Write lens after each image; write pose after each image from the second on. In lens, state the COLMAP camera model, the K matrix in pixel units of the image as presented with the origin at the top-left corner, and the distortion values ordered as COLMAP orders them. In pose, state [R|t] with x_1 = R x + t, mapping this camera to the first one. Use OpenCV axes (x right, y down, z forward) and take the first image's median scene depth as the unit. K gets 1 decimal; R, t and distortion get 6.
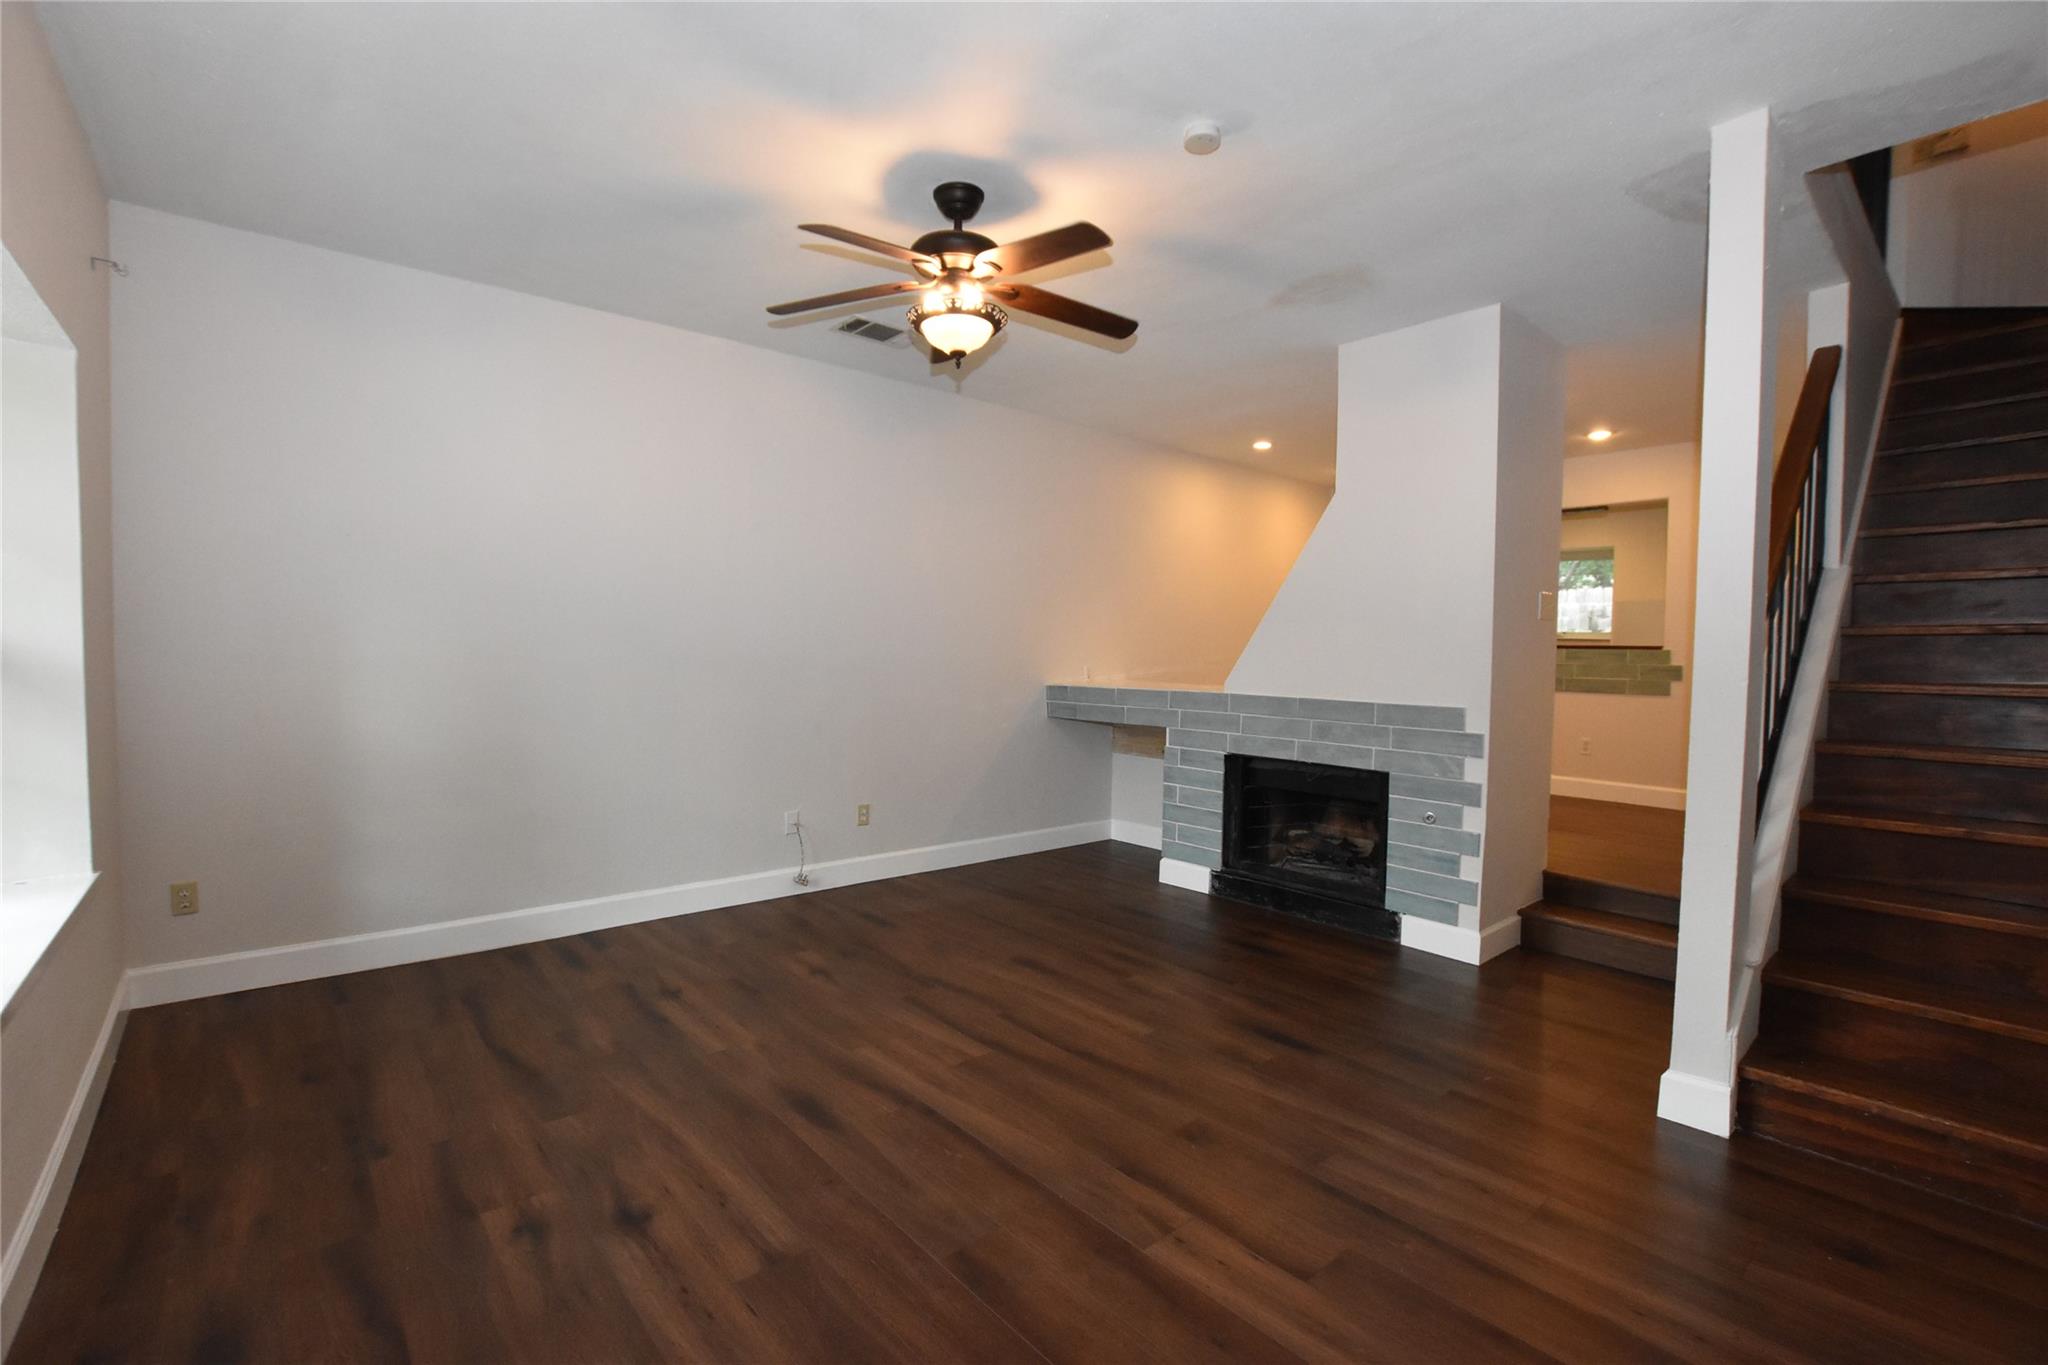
lens RADIAL K [[908.4, 0, 1034.0], [0, 908.4, 672.2], [0, 0, 1]] dist [-0.030731, 0.003116]
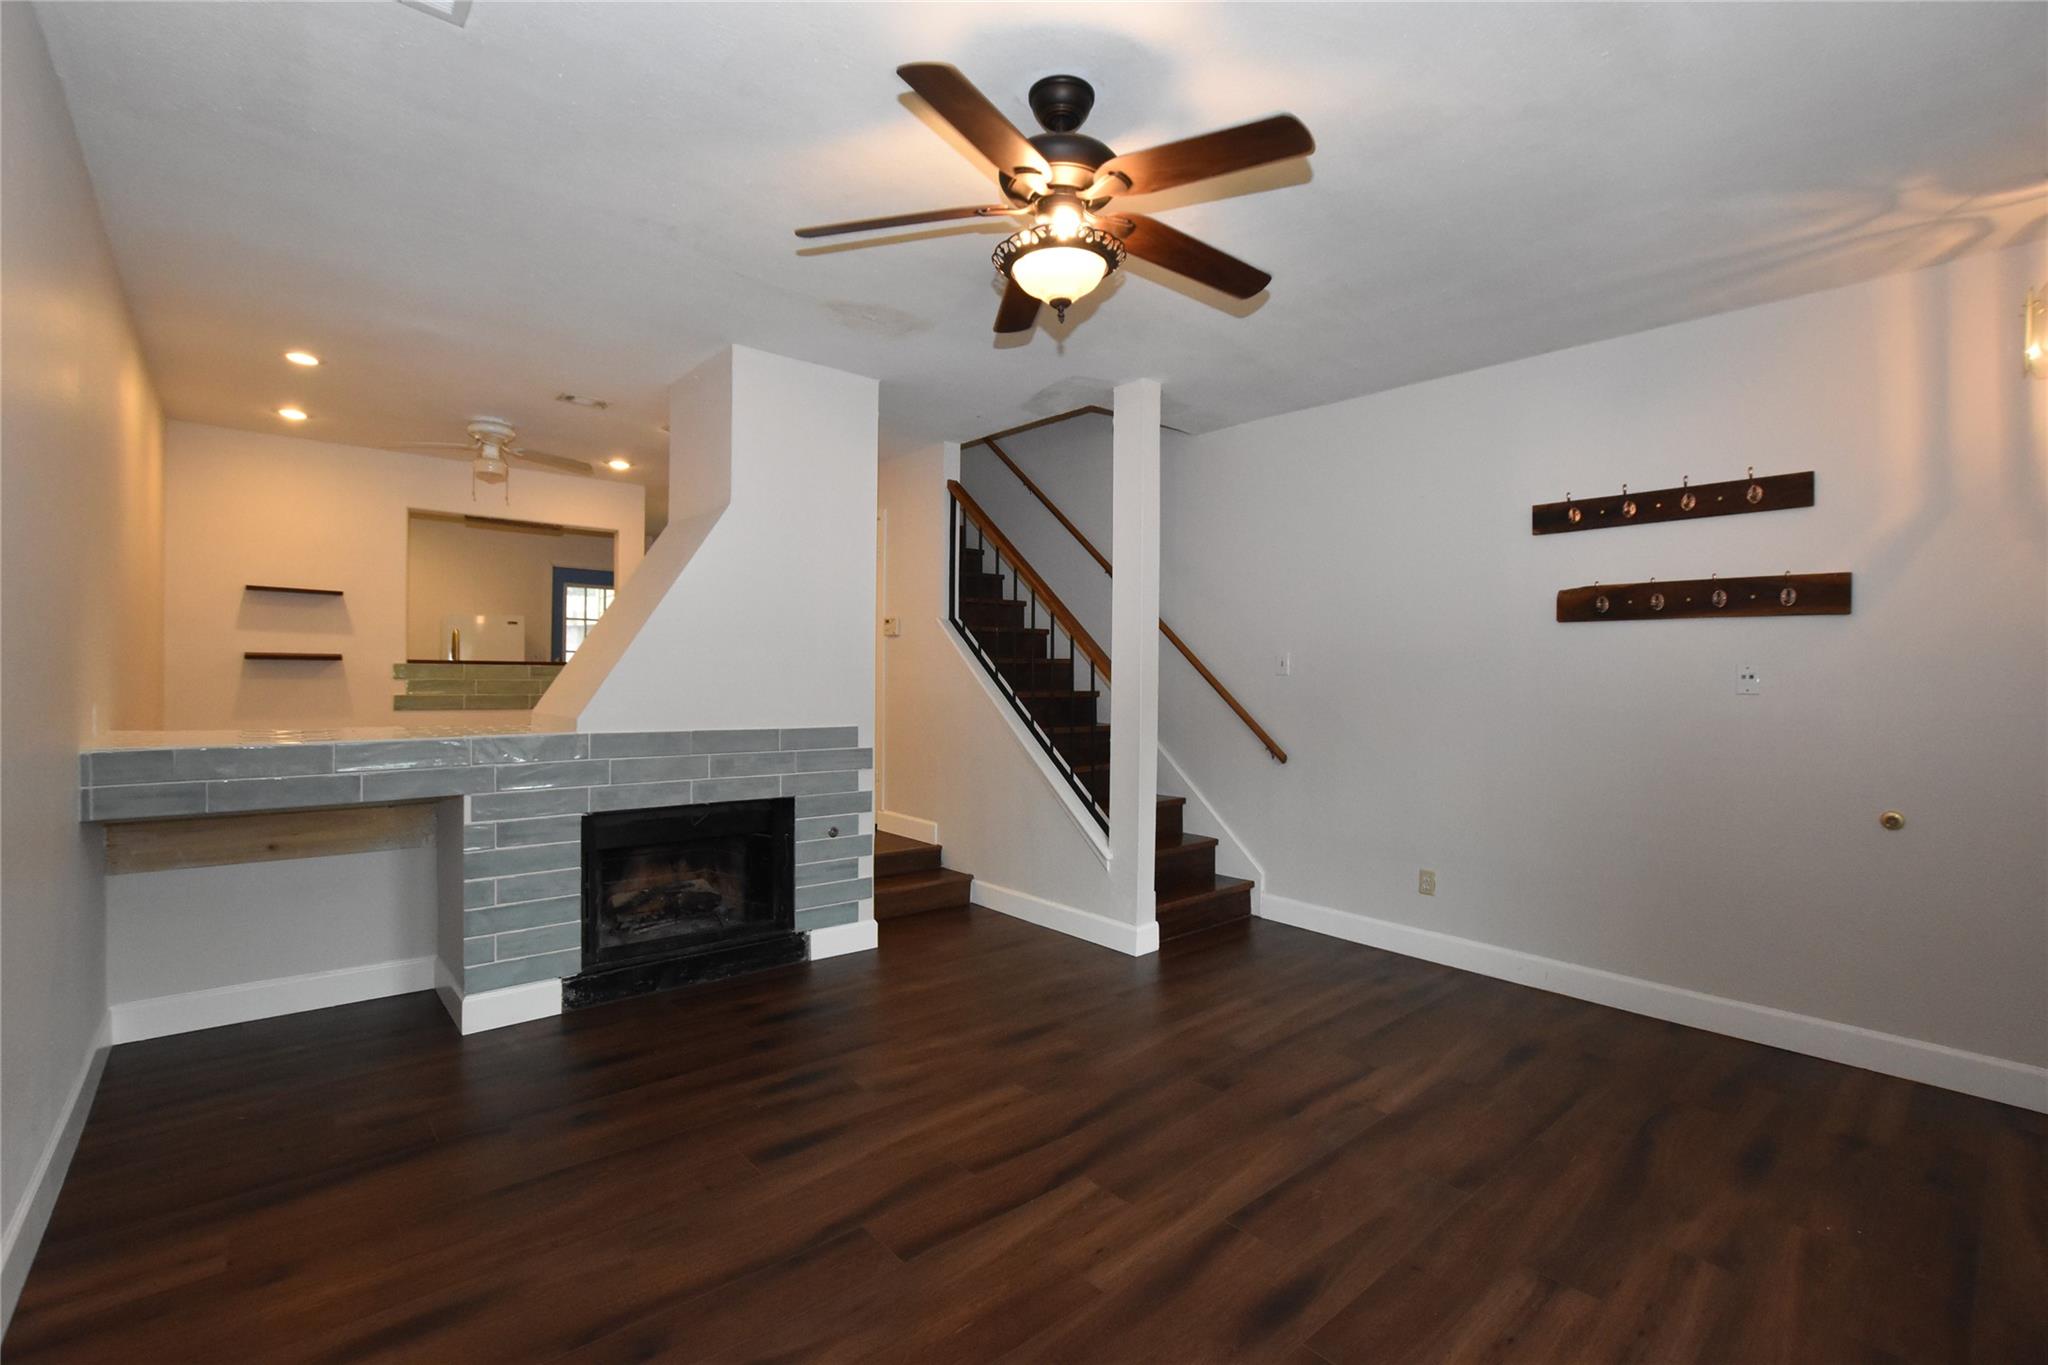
lens RADIAL K [[908.4, 0, 1014.5], [0, 908.4, 684.6], [0, 0, 1]] dist [-0.030731, 0.003116]
pose [[0.004213, -0.025778, 0.999659, -0.645946], [0.014015, 0.999571, 0.025717, -0.038493], [-0.999893, 0.013902, 0.004573, 0.794524]]
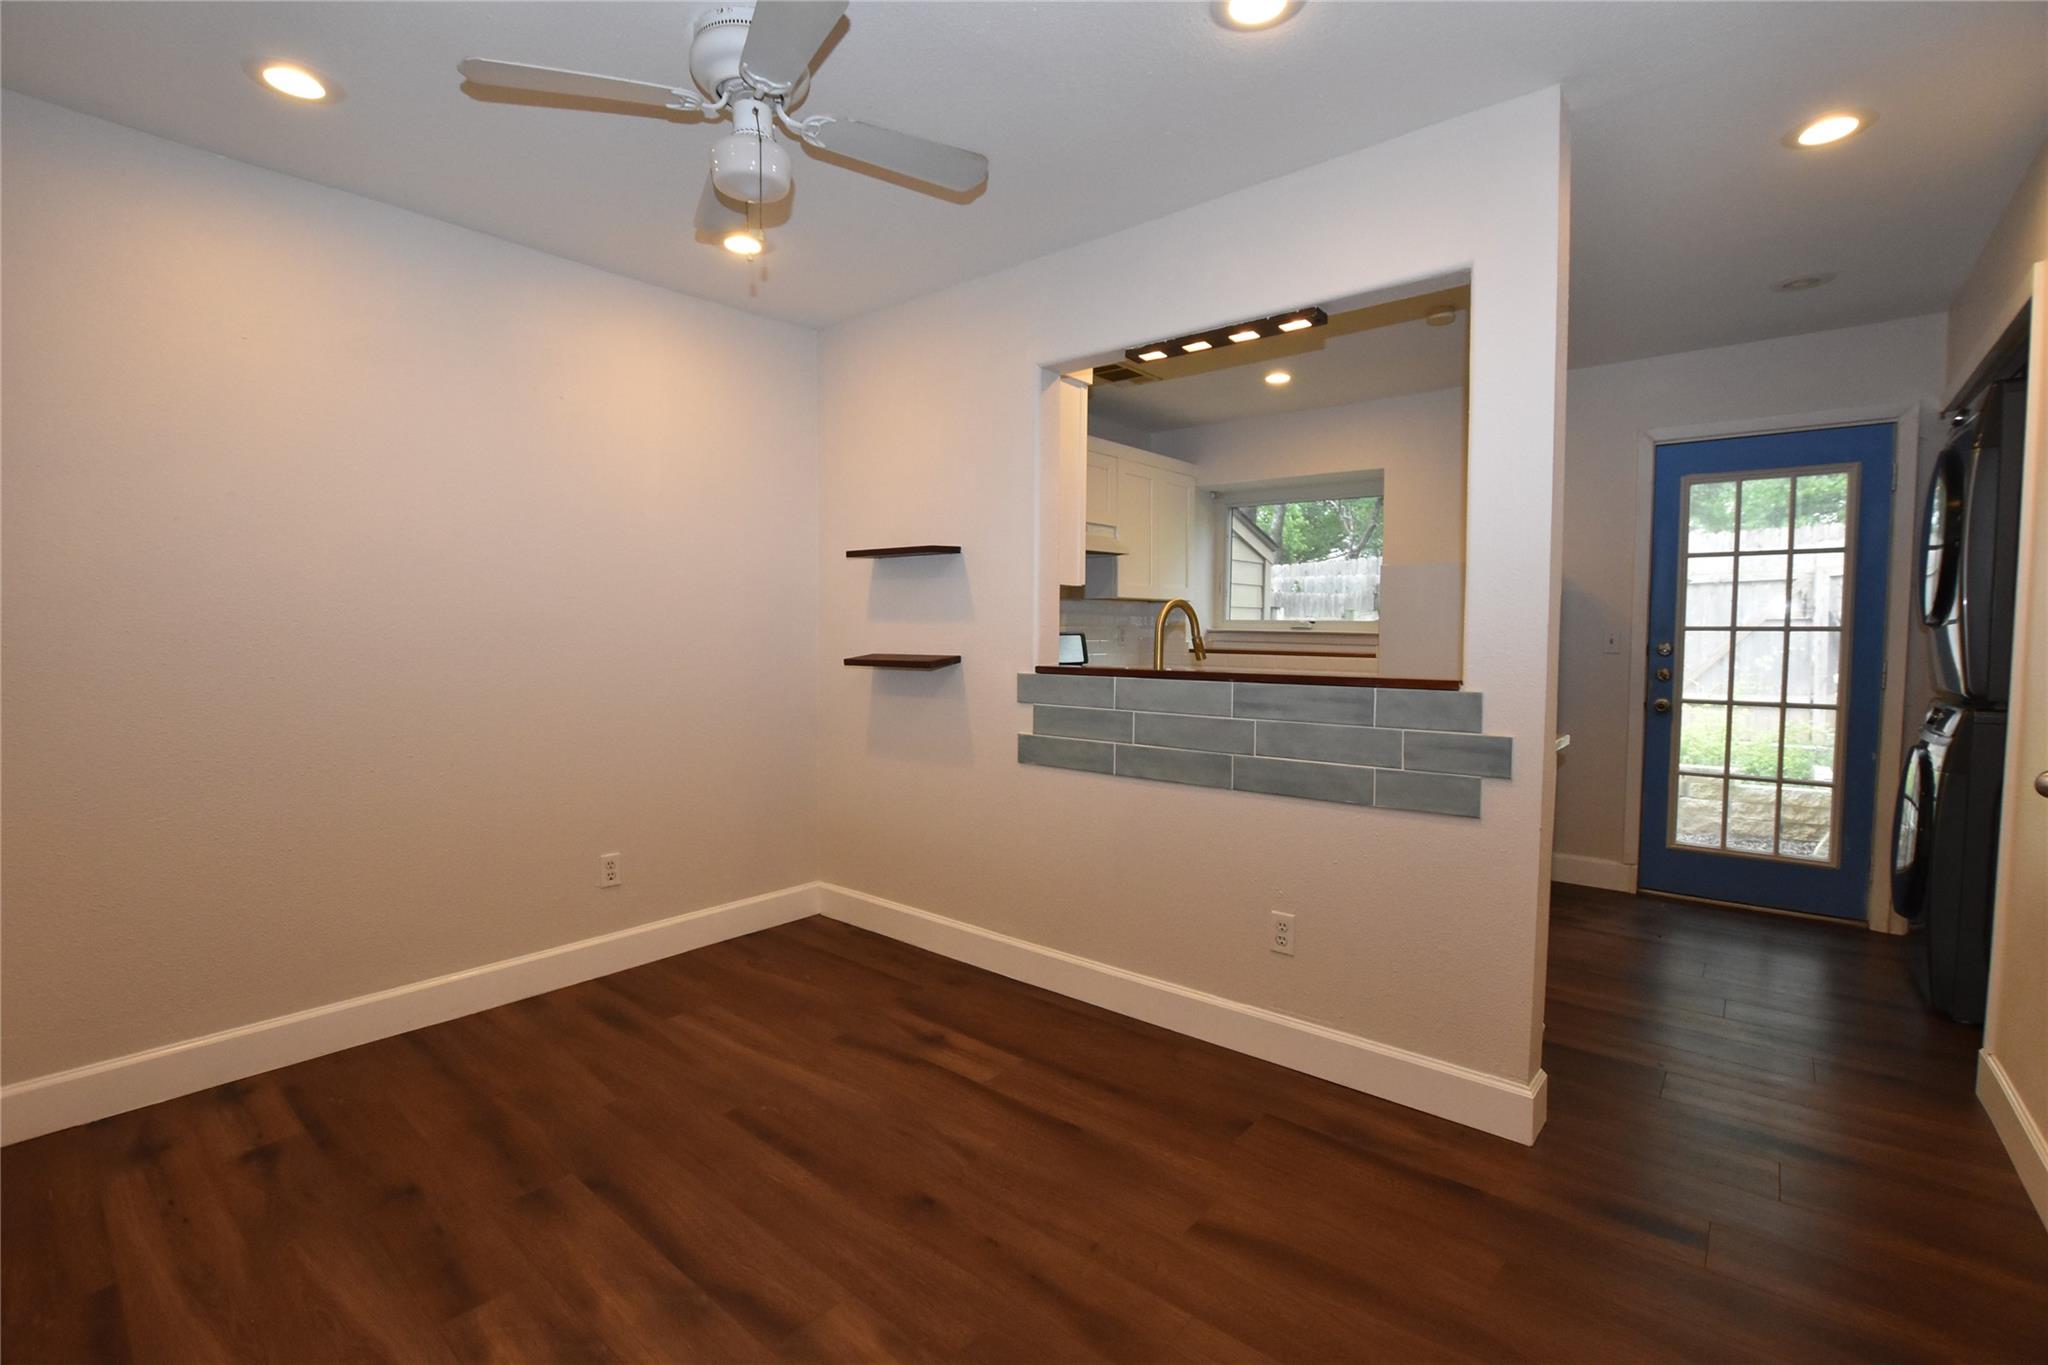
lens RADIAL K [[908.4, 0, 1026.8], [0, 908.4, 677.0], [0, 0, 1]] dist [-0.030731, 0.003116]
pose [[0.985848, -0.026602, 0.165519, 0.734503], [0.021359, 0.999215, 0.033378, -0.073992], [-0.166277, -0.029370, 0.985642, 1.049421]]
